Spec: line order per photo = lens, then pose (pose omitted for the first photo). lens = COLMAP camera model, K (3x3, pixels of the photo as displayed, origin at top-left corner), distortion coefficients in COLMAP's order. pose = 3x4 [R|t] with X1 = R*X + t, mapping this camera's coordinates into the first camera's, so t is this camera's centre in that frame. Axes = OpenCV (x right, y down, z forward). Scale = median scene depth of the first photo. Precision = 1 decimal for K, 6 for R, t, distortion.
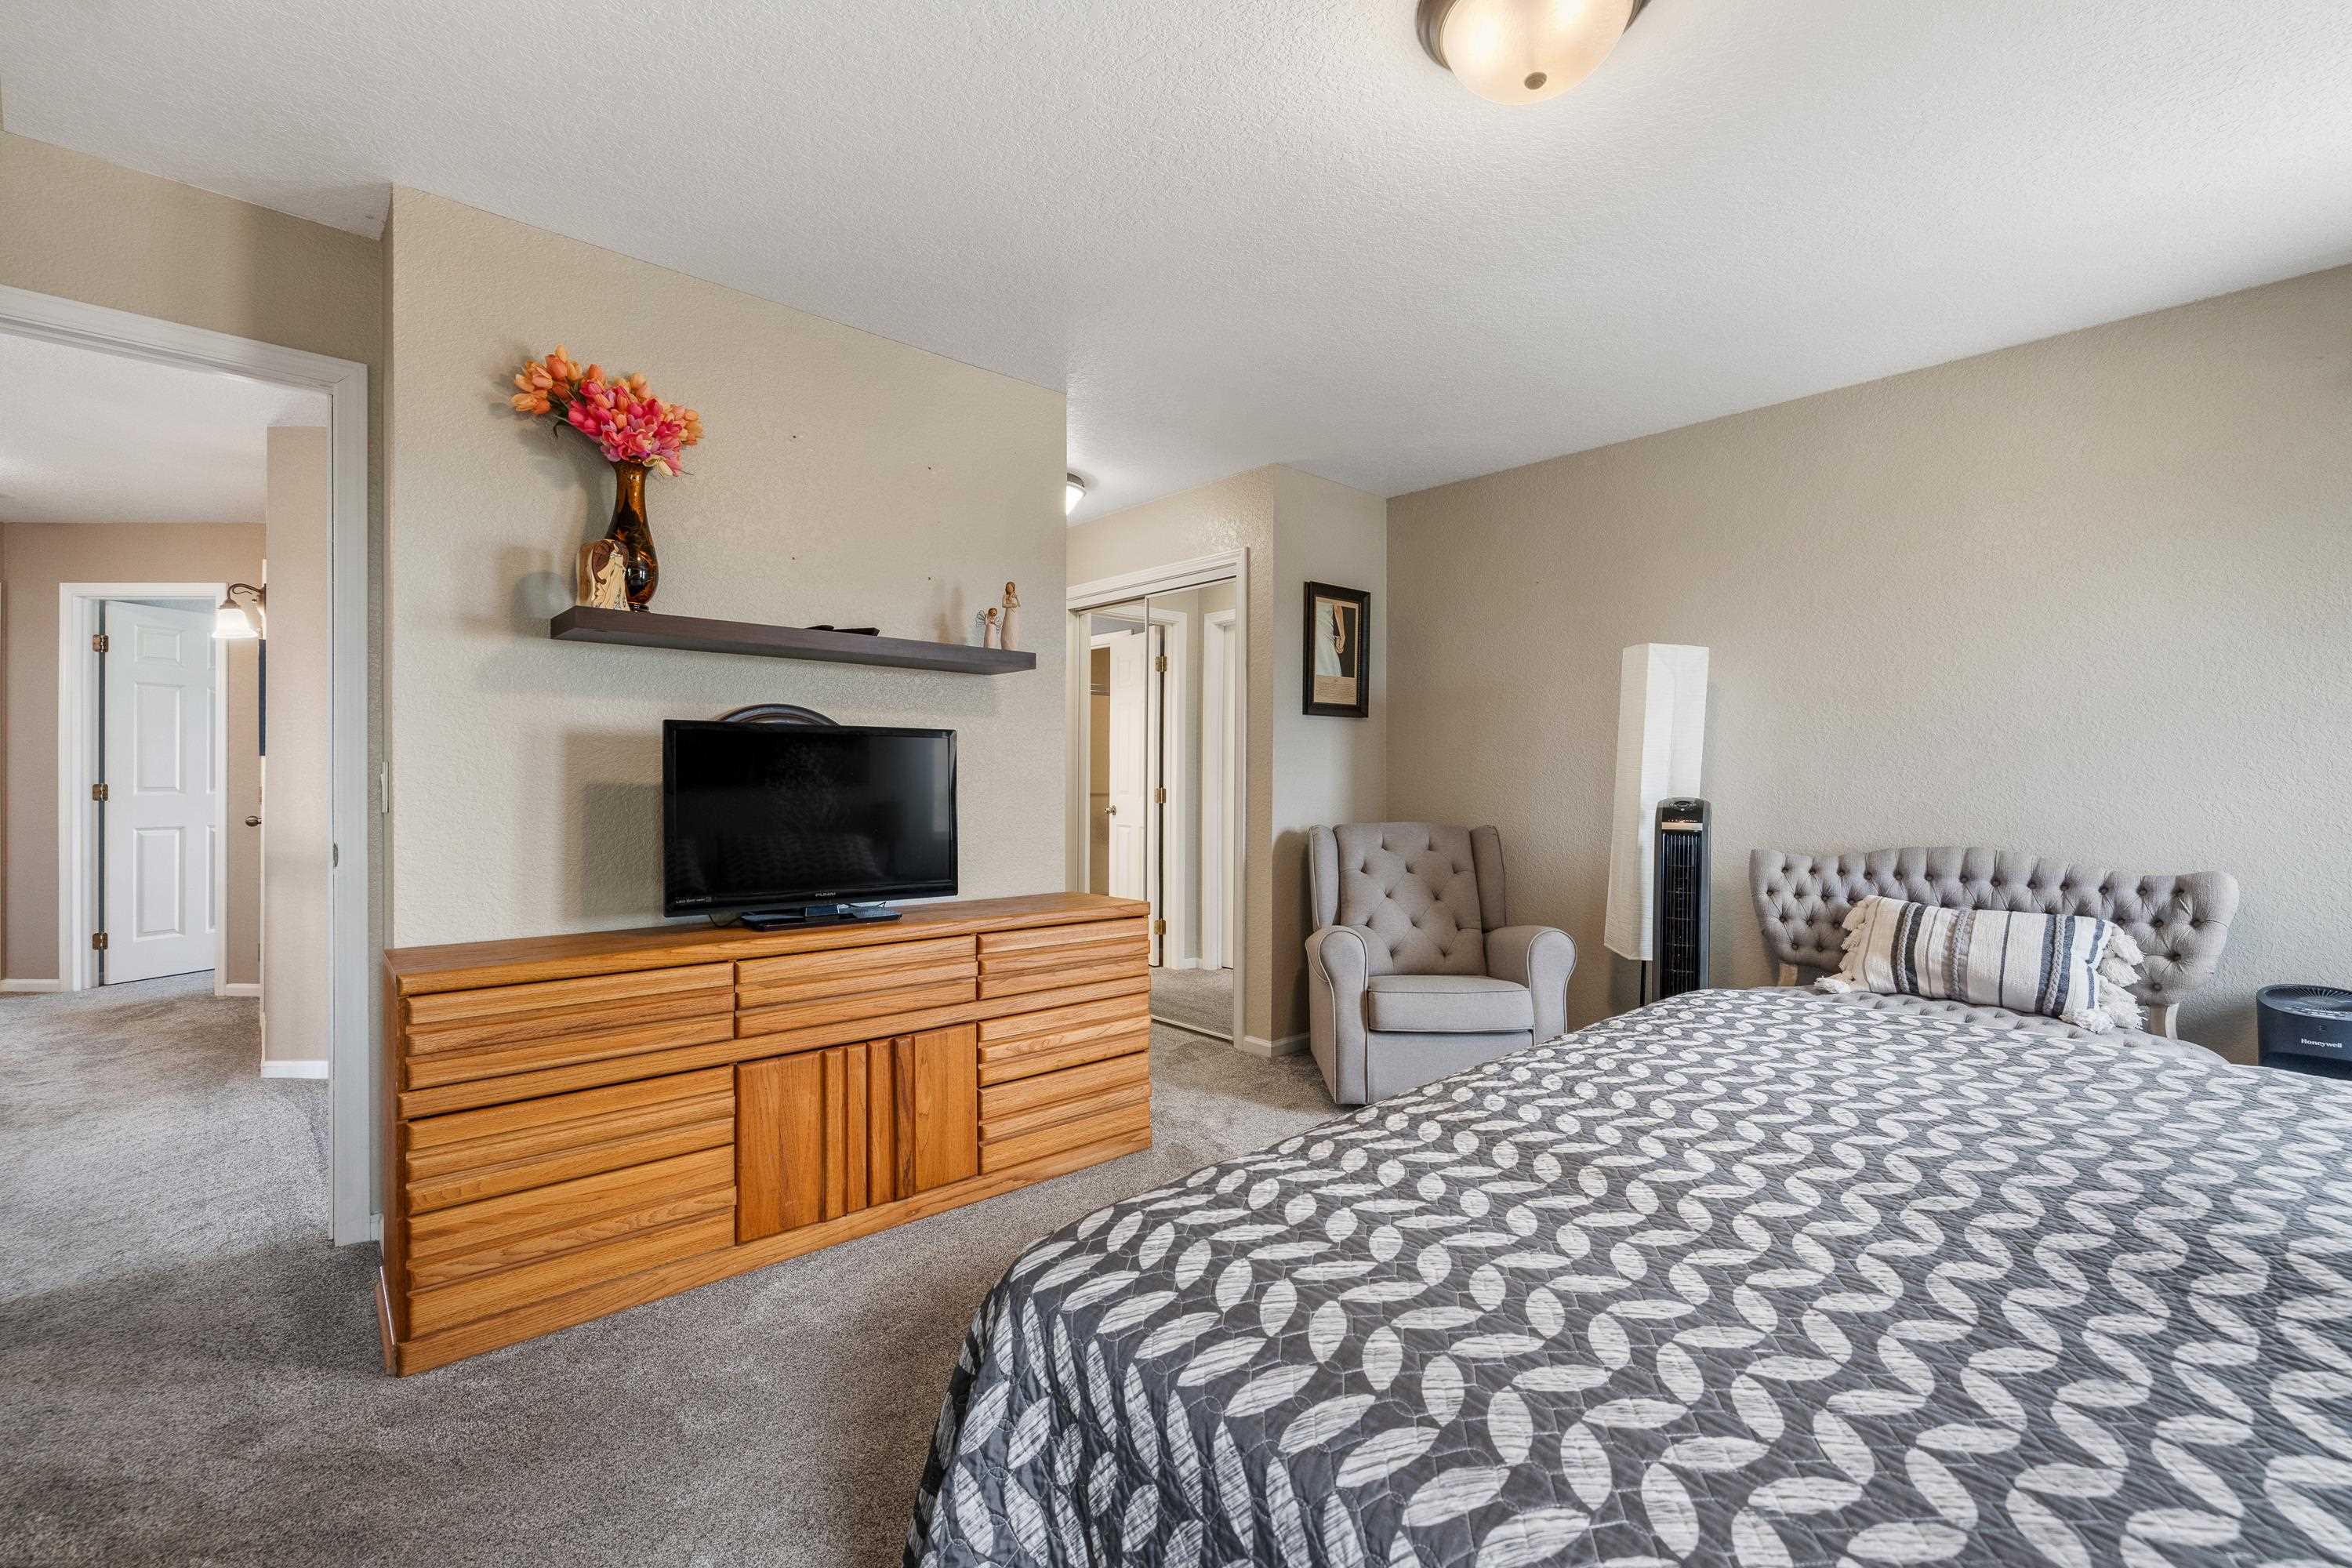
lens RADIAL K [[1017.8, 0, 1189.1], [0, 1017.8, 776.6], [0, 0, 1]] dist [0.002008, -0.000130]
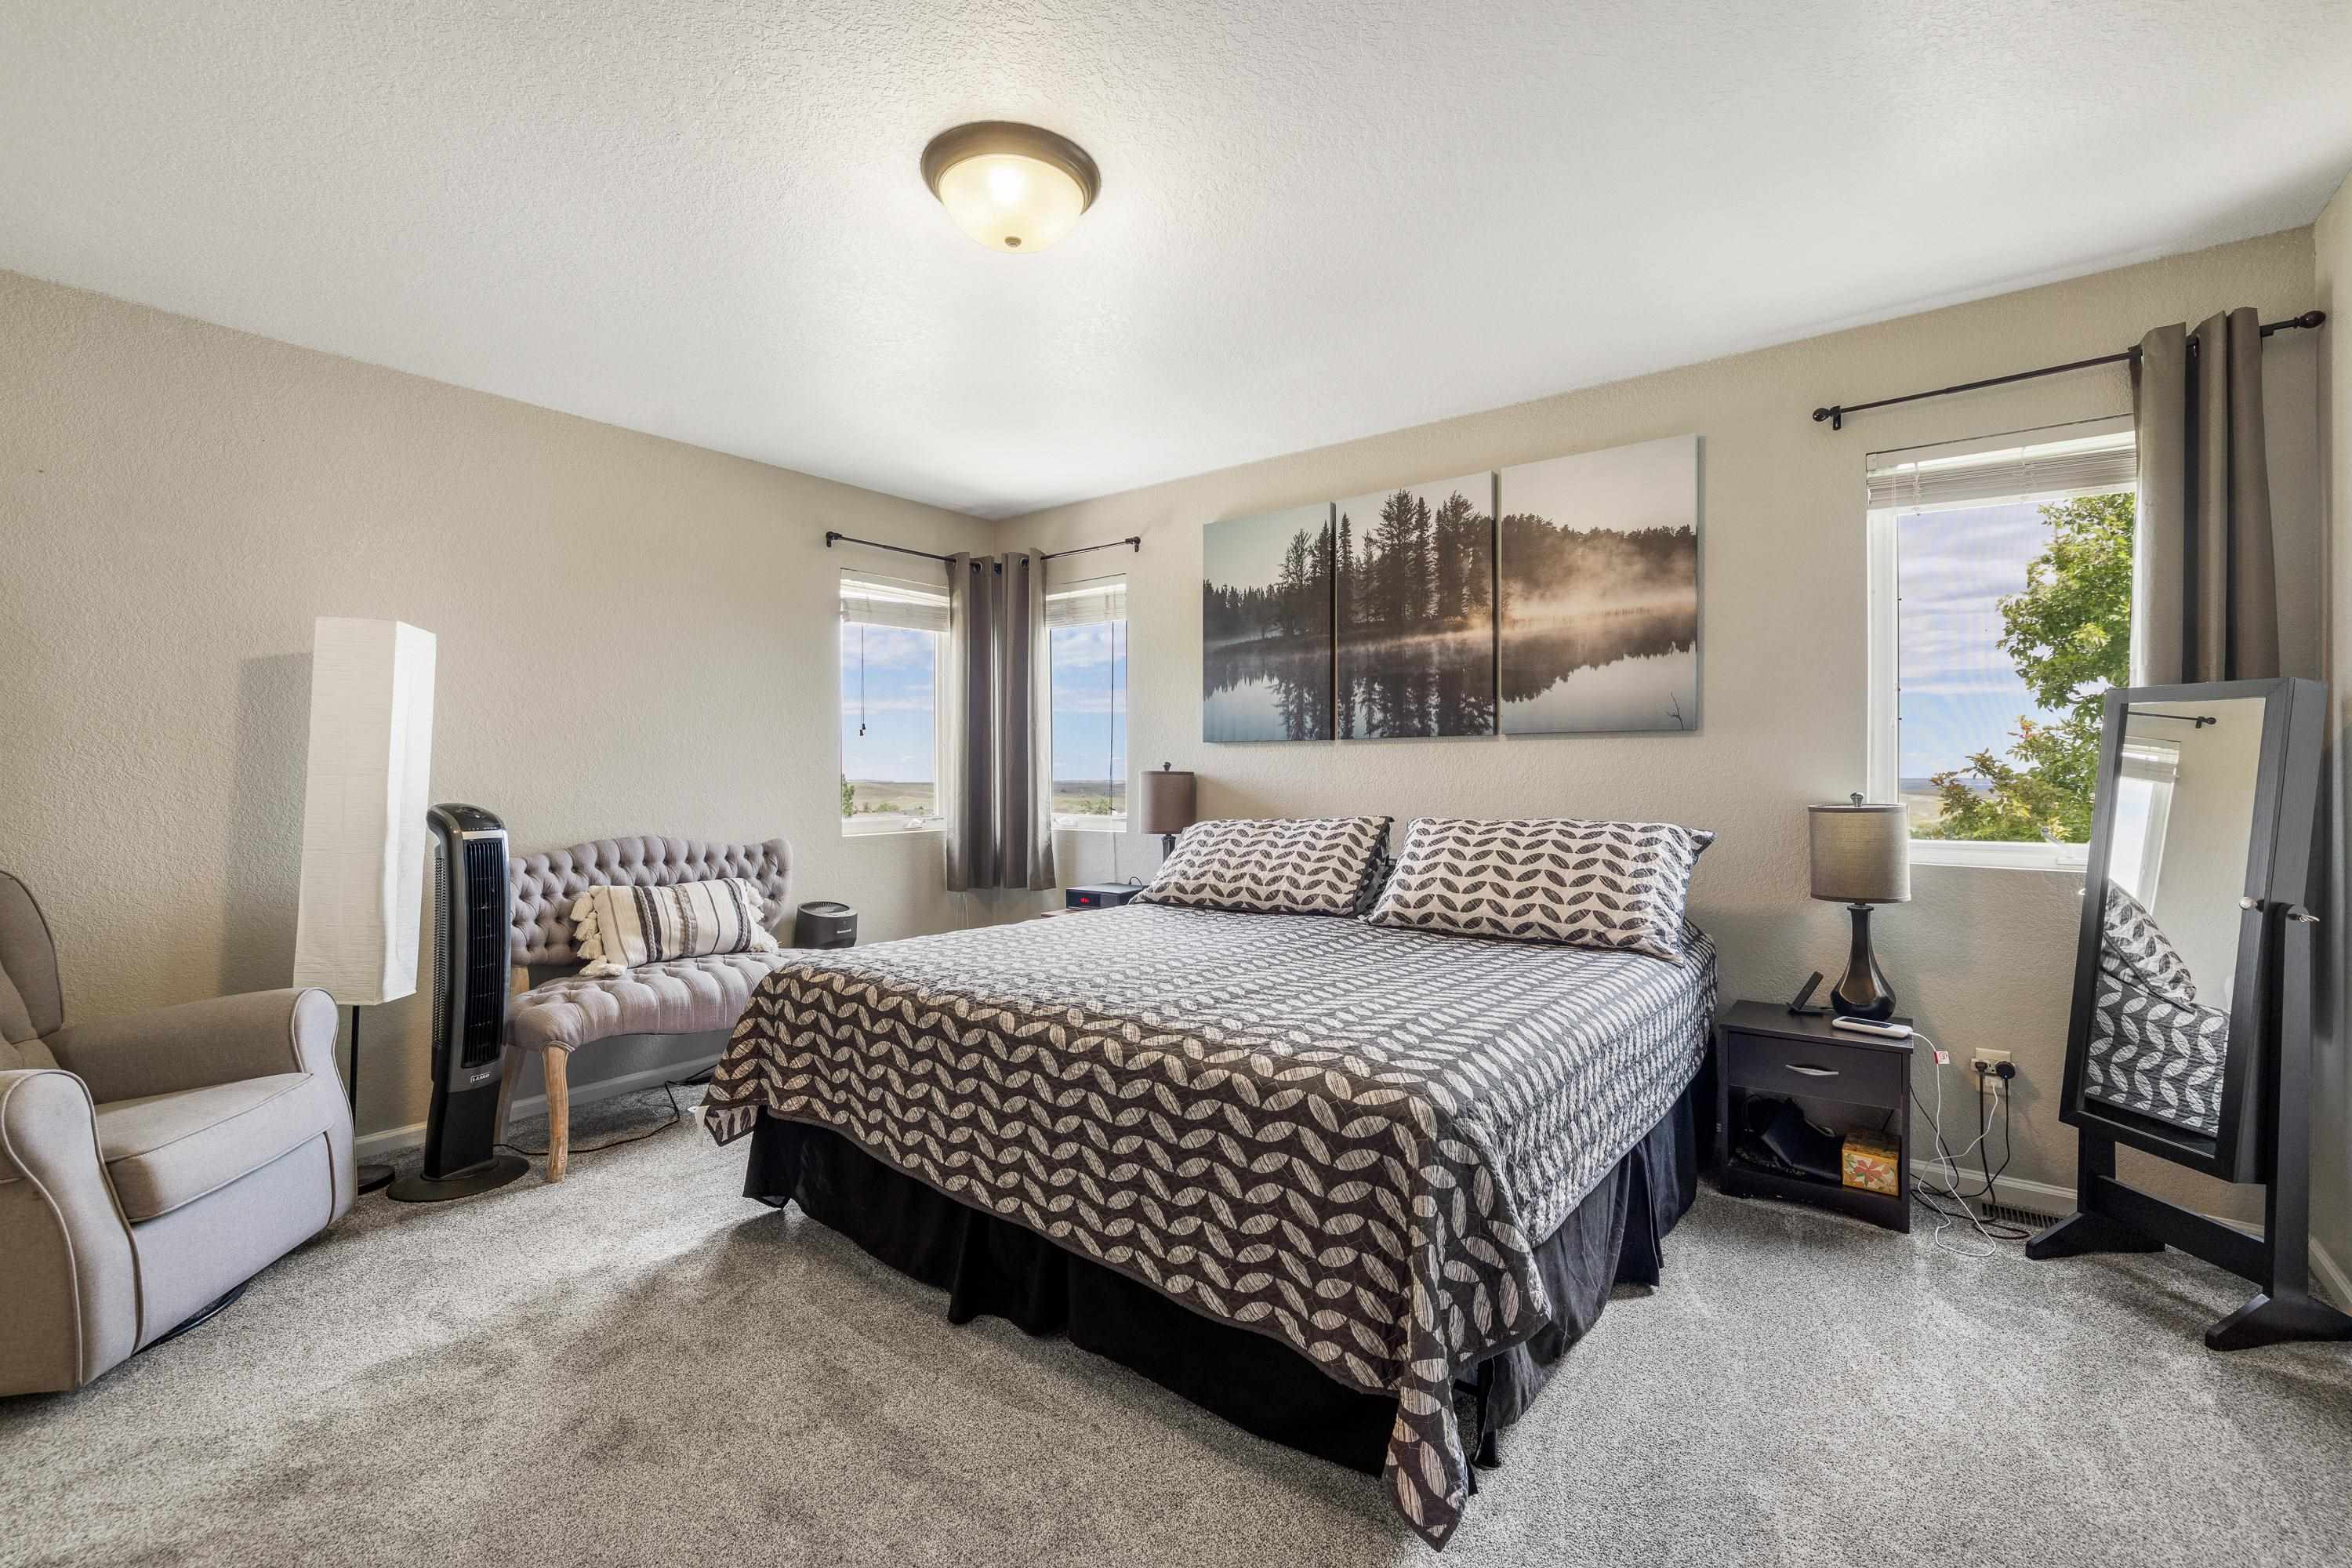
lens RADIAL K [[1017.8, 0, 1195.7], [0, 1017.8, 780.1], [0, 0, 1]] dist [0.002008, -0.000130]
pose [[-0.185599, -0.007080, 0.982600, -0.572232], [0.002115, 0.999969, 0.007605, -0.006330], [-0.982623, 0.003490, -0.185578, 0.595846]]
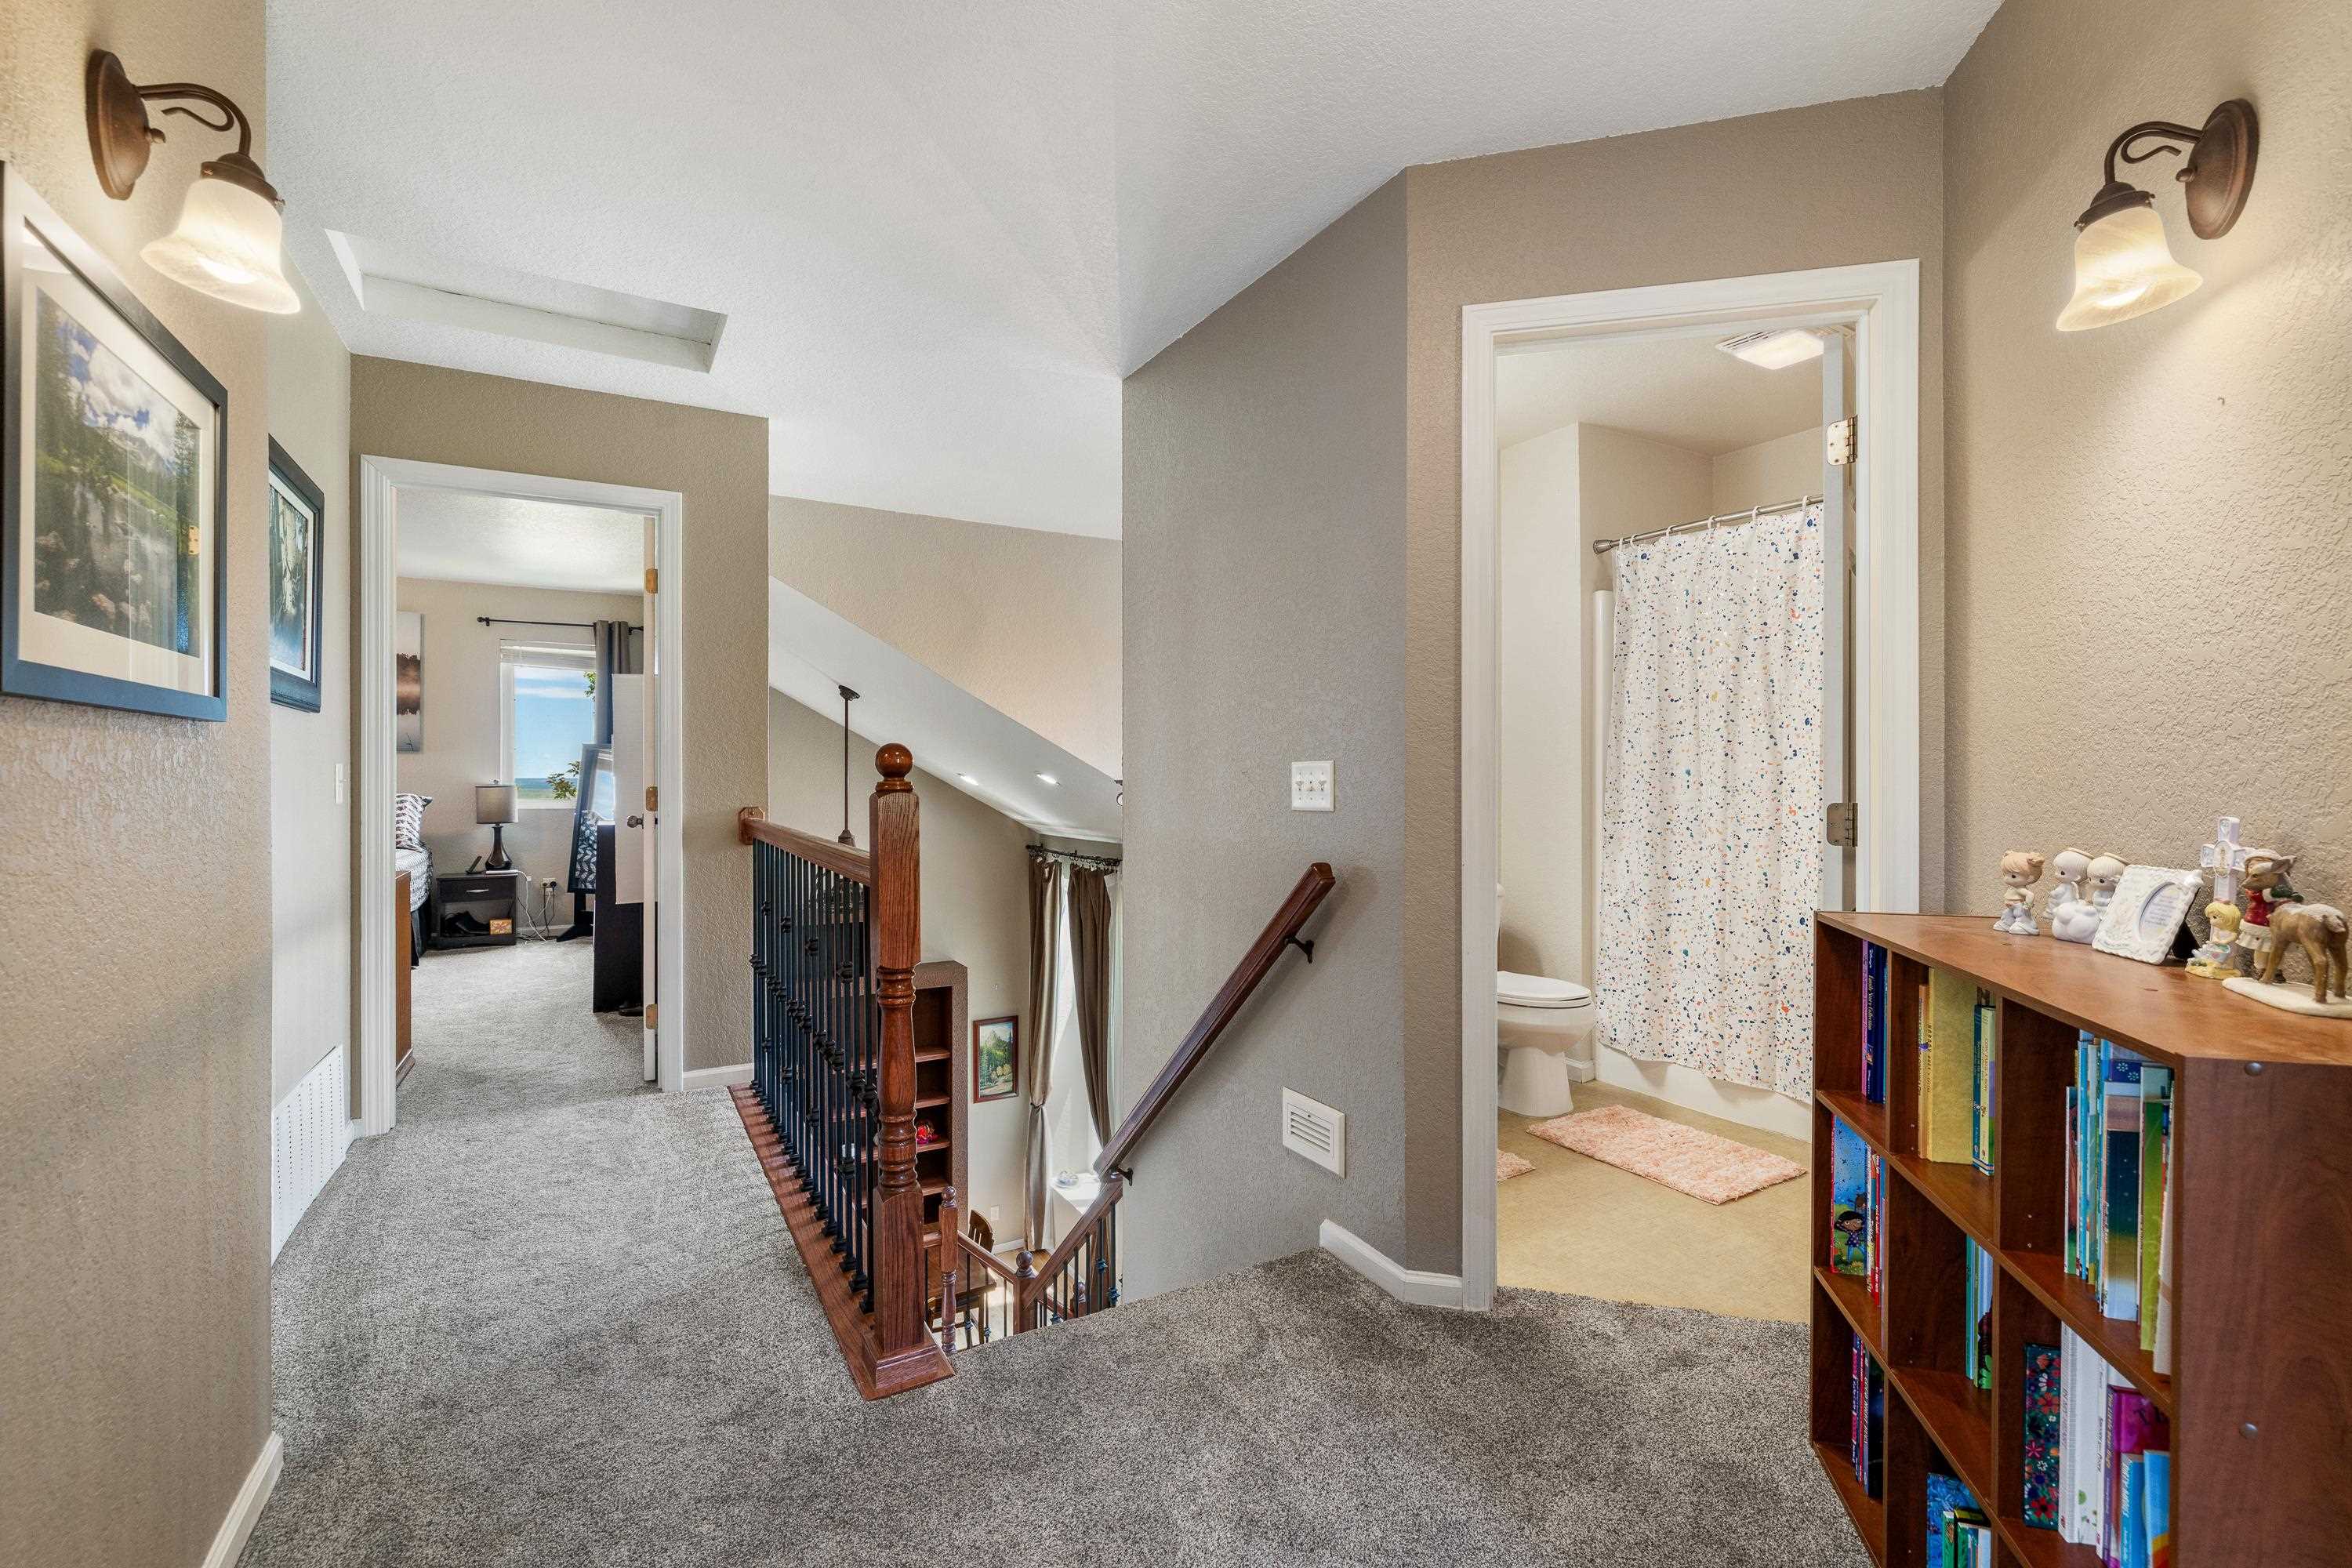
lens RADIAL K [[1017.8, 0, 1186.8], [0, 1017.8, 781.5], [0, 0, 1]] dist [0.002008, -0.000130]
pose [[-0.978712, -0.006217, 0.205146, -1.159631], [-0.005421, 0.999975, 0.004442, -0.003522], [-0.205168, 0.003235, -0.978721, 1.168040]]
